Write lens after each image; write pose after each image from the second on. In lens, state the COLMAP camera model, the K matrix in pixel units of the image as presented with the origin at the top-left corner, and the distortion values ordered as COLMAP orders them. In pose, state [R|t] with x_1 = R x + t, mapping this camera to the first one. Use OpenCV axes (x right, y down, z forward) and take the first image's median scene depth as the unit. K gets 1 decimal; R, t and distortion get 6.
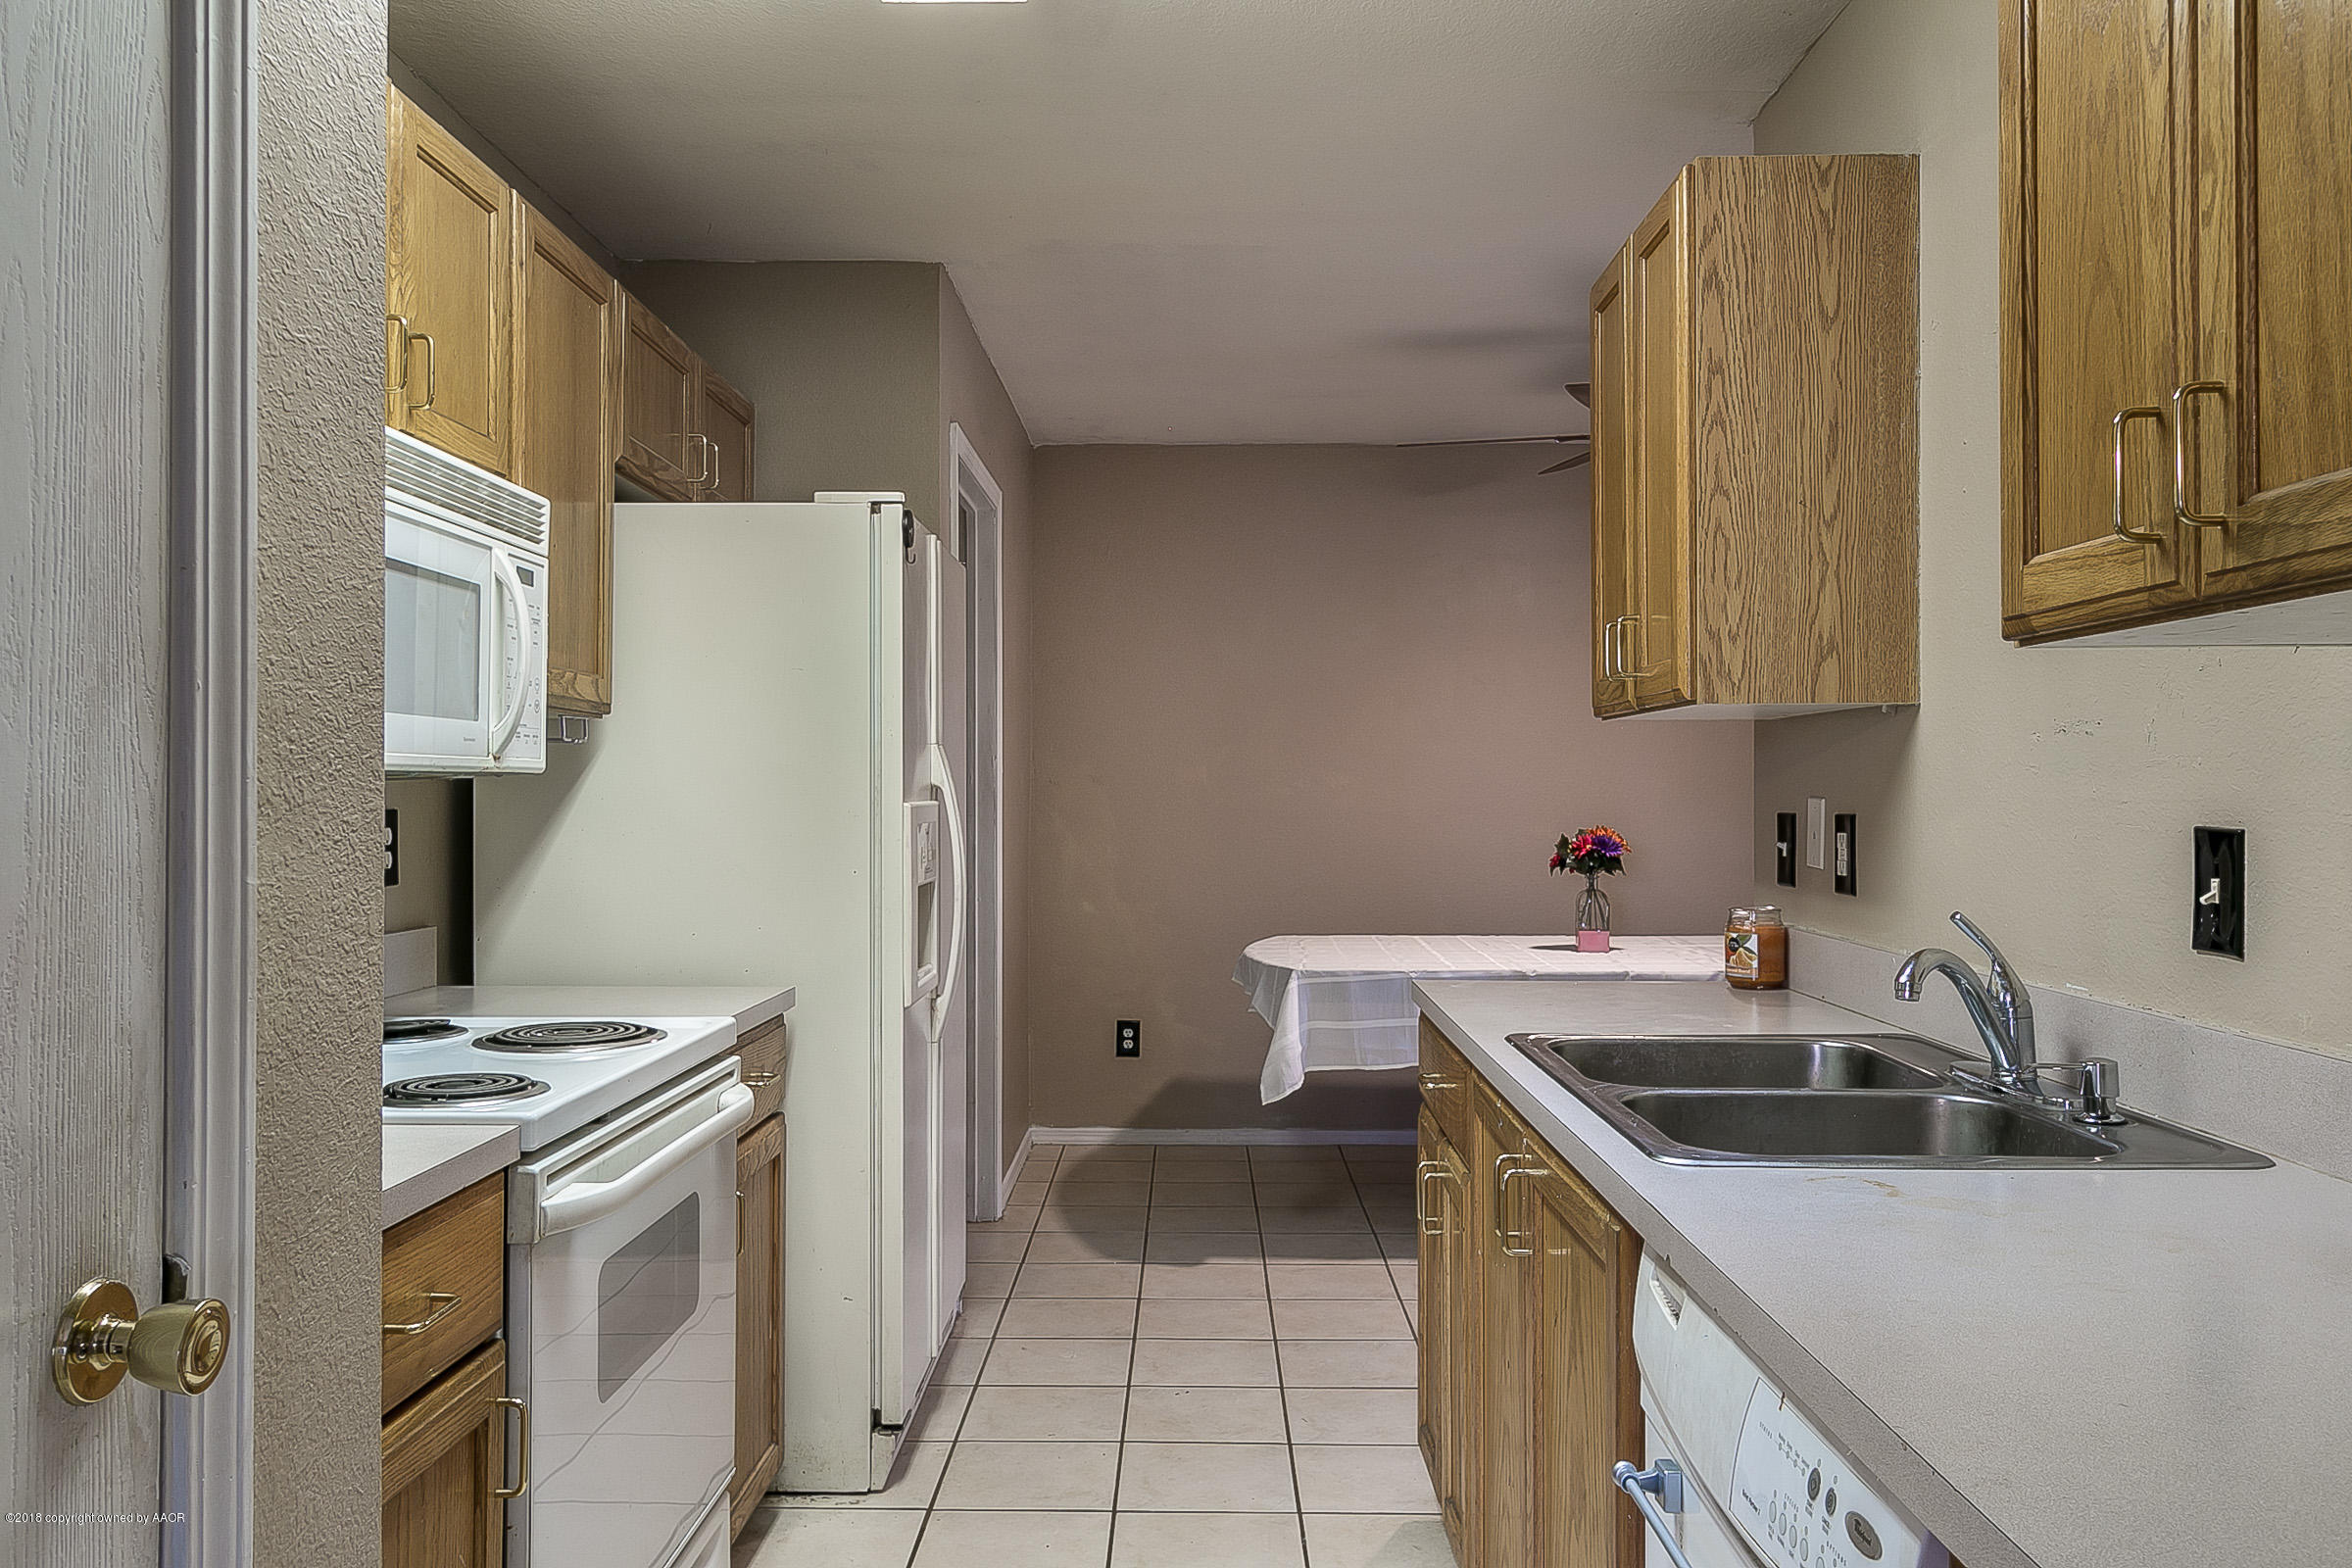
lens RADIAL K [[1699.5, 0, 1177.5], [0, 1699.5, 786.9], [0, 0, 1]] dist [-0.002355, -0.001452]
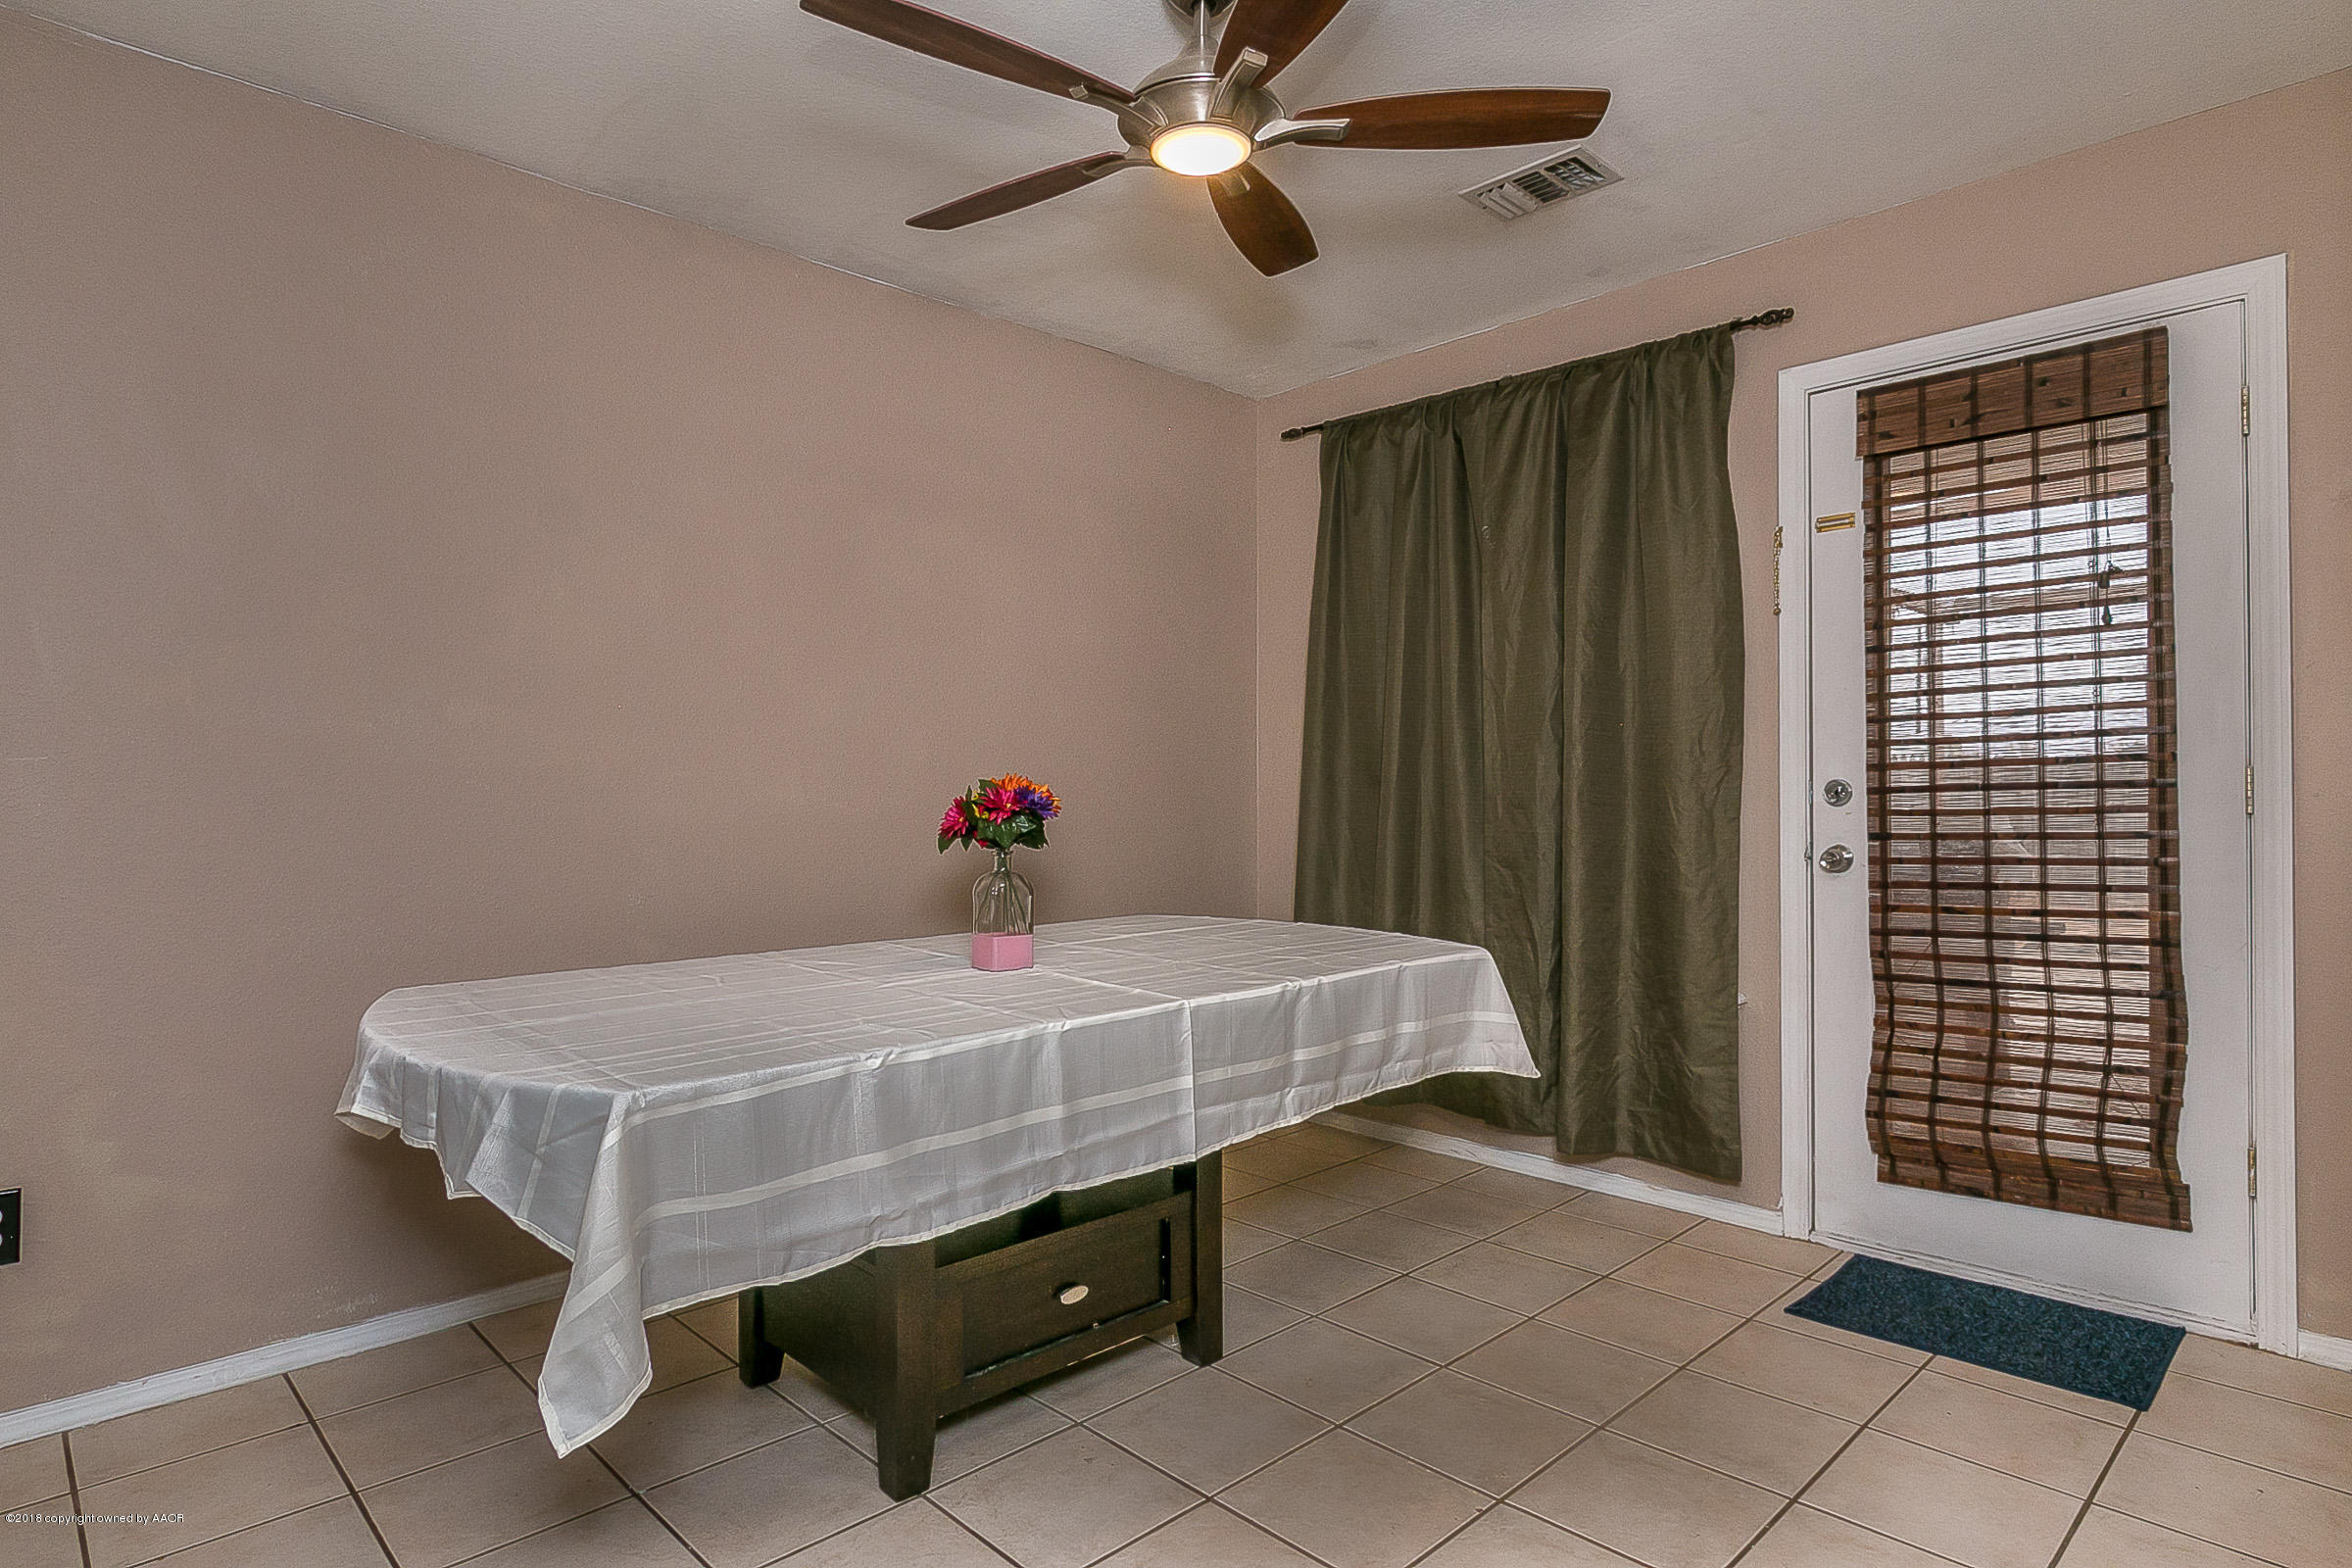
lens RADIAL K [[1269.2, 0, 1175.6], [0, 1269.2, 781.4], [0, 0, 1]] dist [-0.004148, -0.001529]
pose [[0.713646, 0.001901, 0.700504, -0.048354], [-0.000213, 0.999997, -0.002498, 0.027650], [-0.700506, 0.001634, 0.713644, 0.628029]]
